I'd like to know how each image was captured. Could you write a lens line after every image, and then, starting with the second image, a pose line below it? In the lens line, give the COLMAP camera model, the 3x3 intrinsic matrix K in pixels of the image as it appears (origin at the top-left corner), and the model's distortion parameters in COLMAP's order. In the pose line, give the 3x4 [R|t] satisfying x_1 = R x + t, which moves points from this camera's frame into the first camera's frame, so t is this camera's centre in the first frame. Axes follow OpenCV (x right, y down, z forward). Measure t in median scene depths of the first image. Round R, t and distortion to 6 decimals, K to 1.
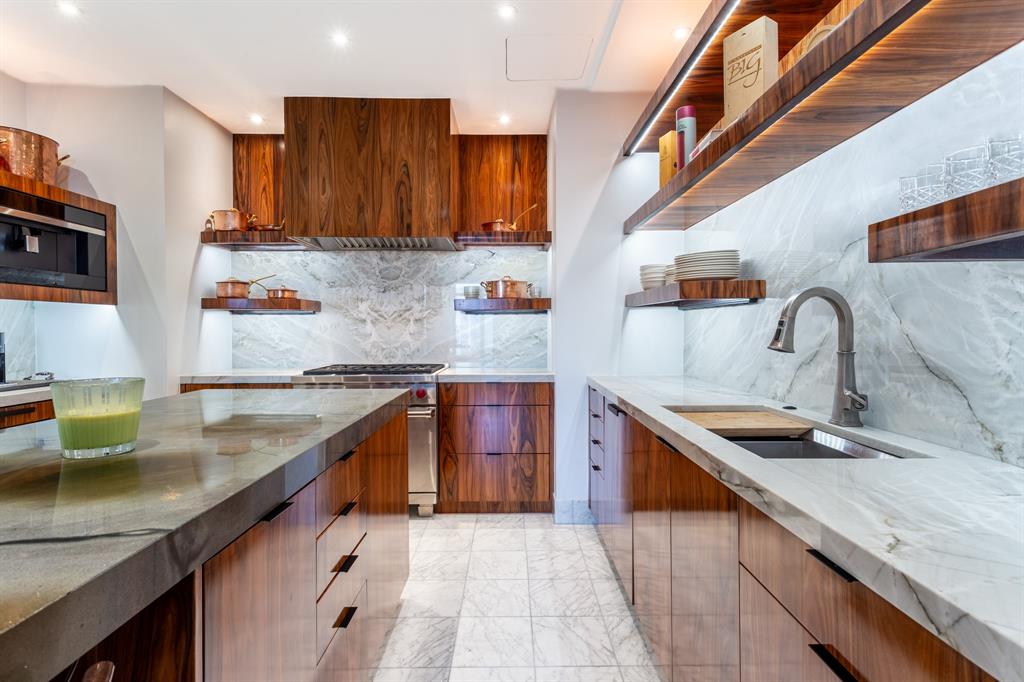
lens RADIAL K [[482.7, 0, 510.2], [0, 482.7, 335.0], [0, 0, 1]] dist [-0.001759, 0.000215]
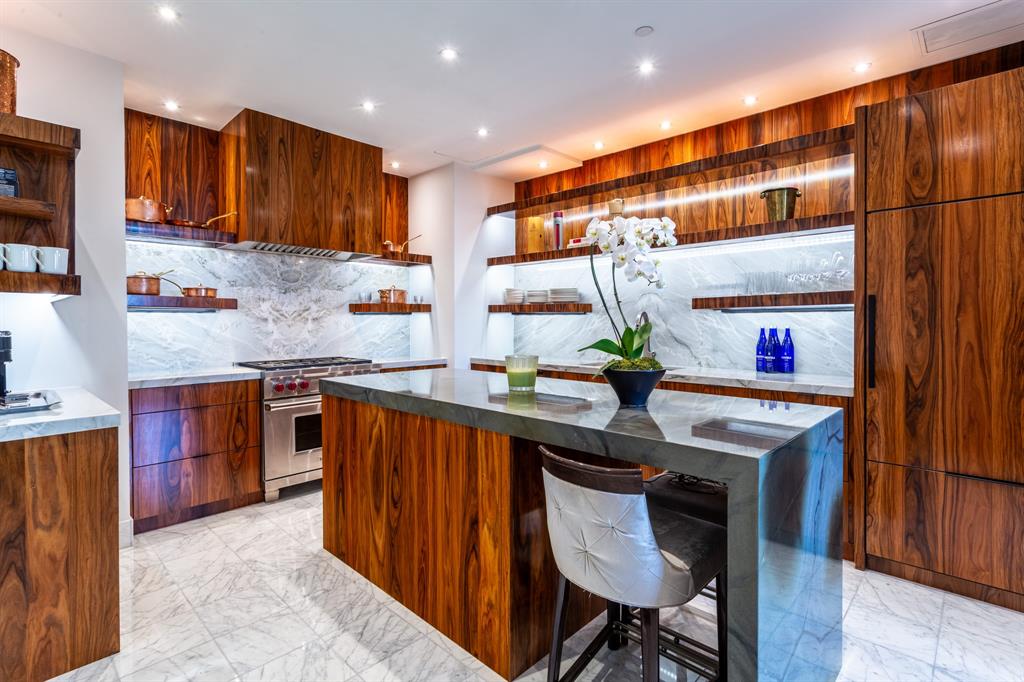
lens RADIAL K [[499.0, 0, 514.5], [0, 499.0, 330.1], [0, 0, 1]] dist [-0.000922, 0.000520]
pose [[0.691739, -0.011128, 0.722062, -0.838575], [0.008015, 0.999938, 0.007732, -0.012216], [-0.722103, 0.000439, 0.691785, -0.172191]]
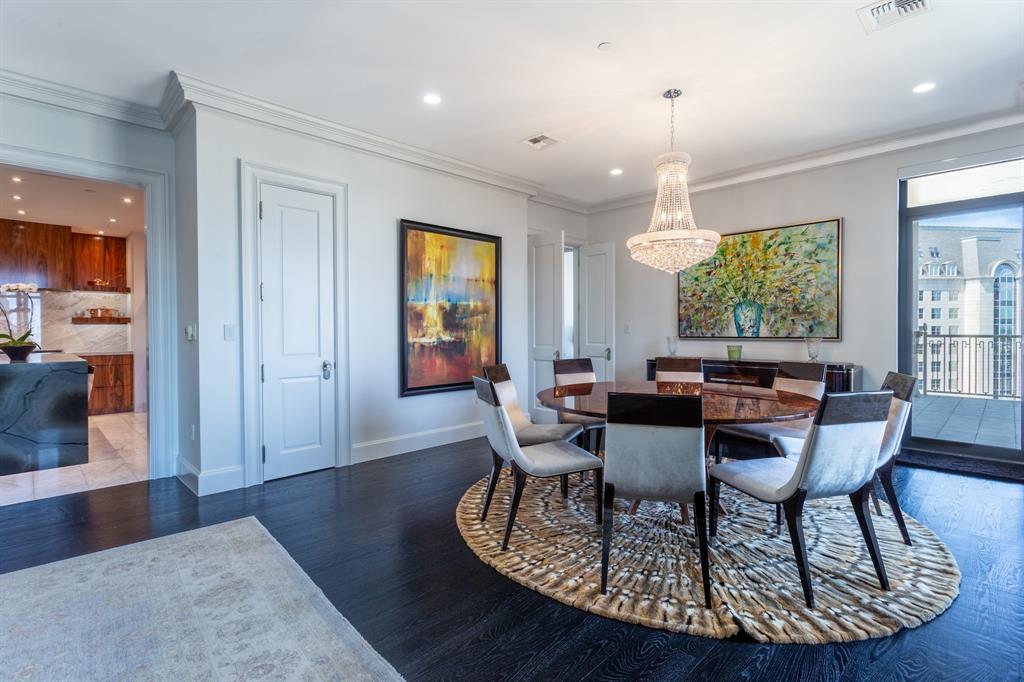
lens RADIAL K [[486.6, 0, 516.3], [0, 486.6, 336.4], [0, 0, 1]] dist [0.000833, 0.000374]
pose [[0.700738, -0.009263, 0.713358, -0.288797], [0.009821, 0.999946, 0.003337, 0.021009], [-0.713351, 0.004667, 0.700792, -1.966114]]
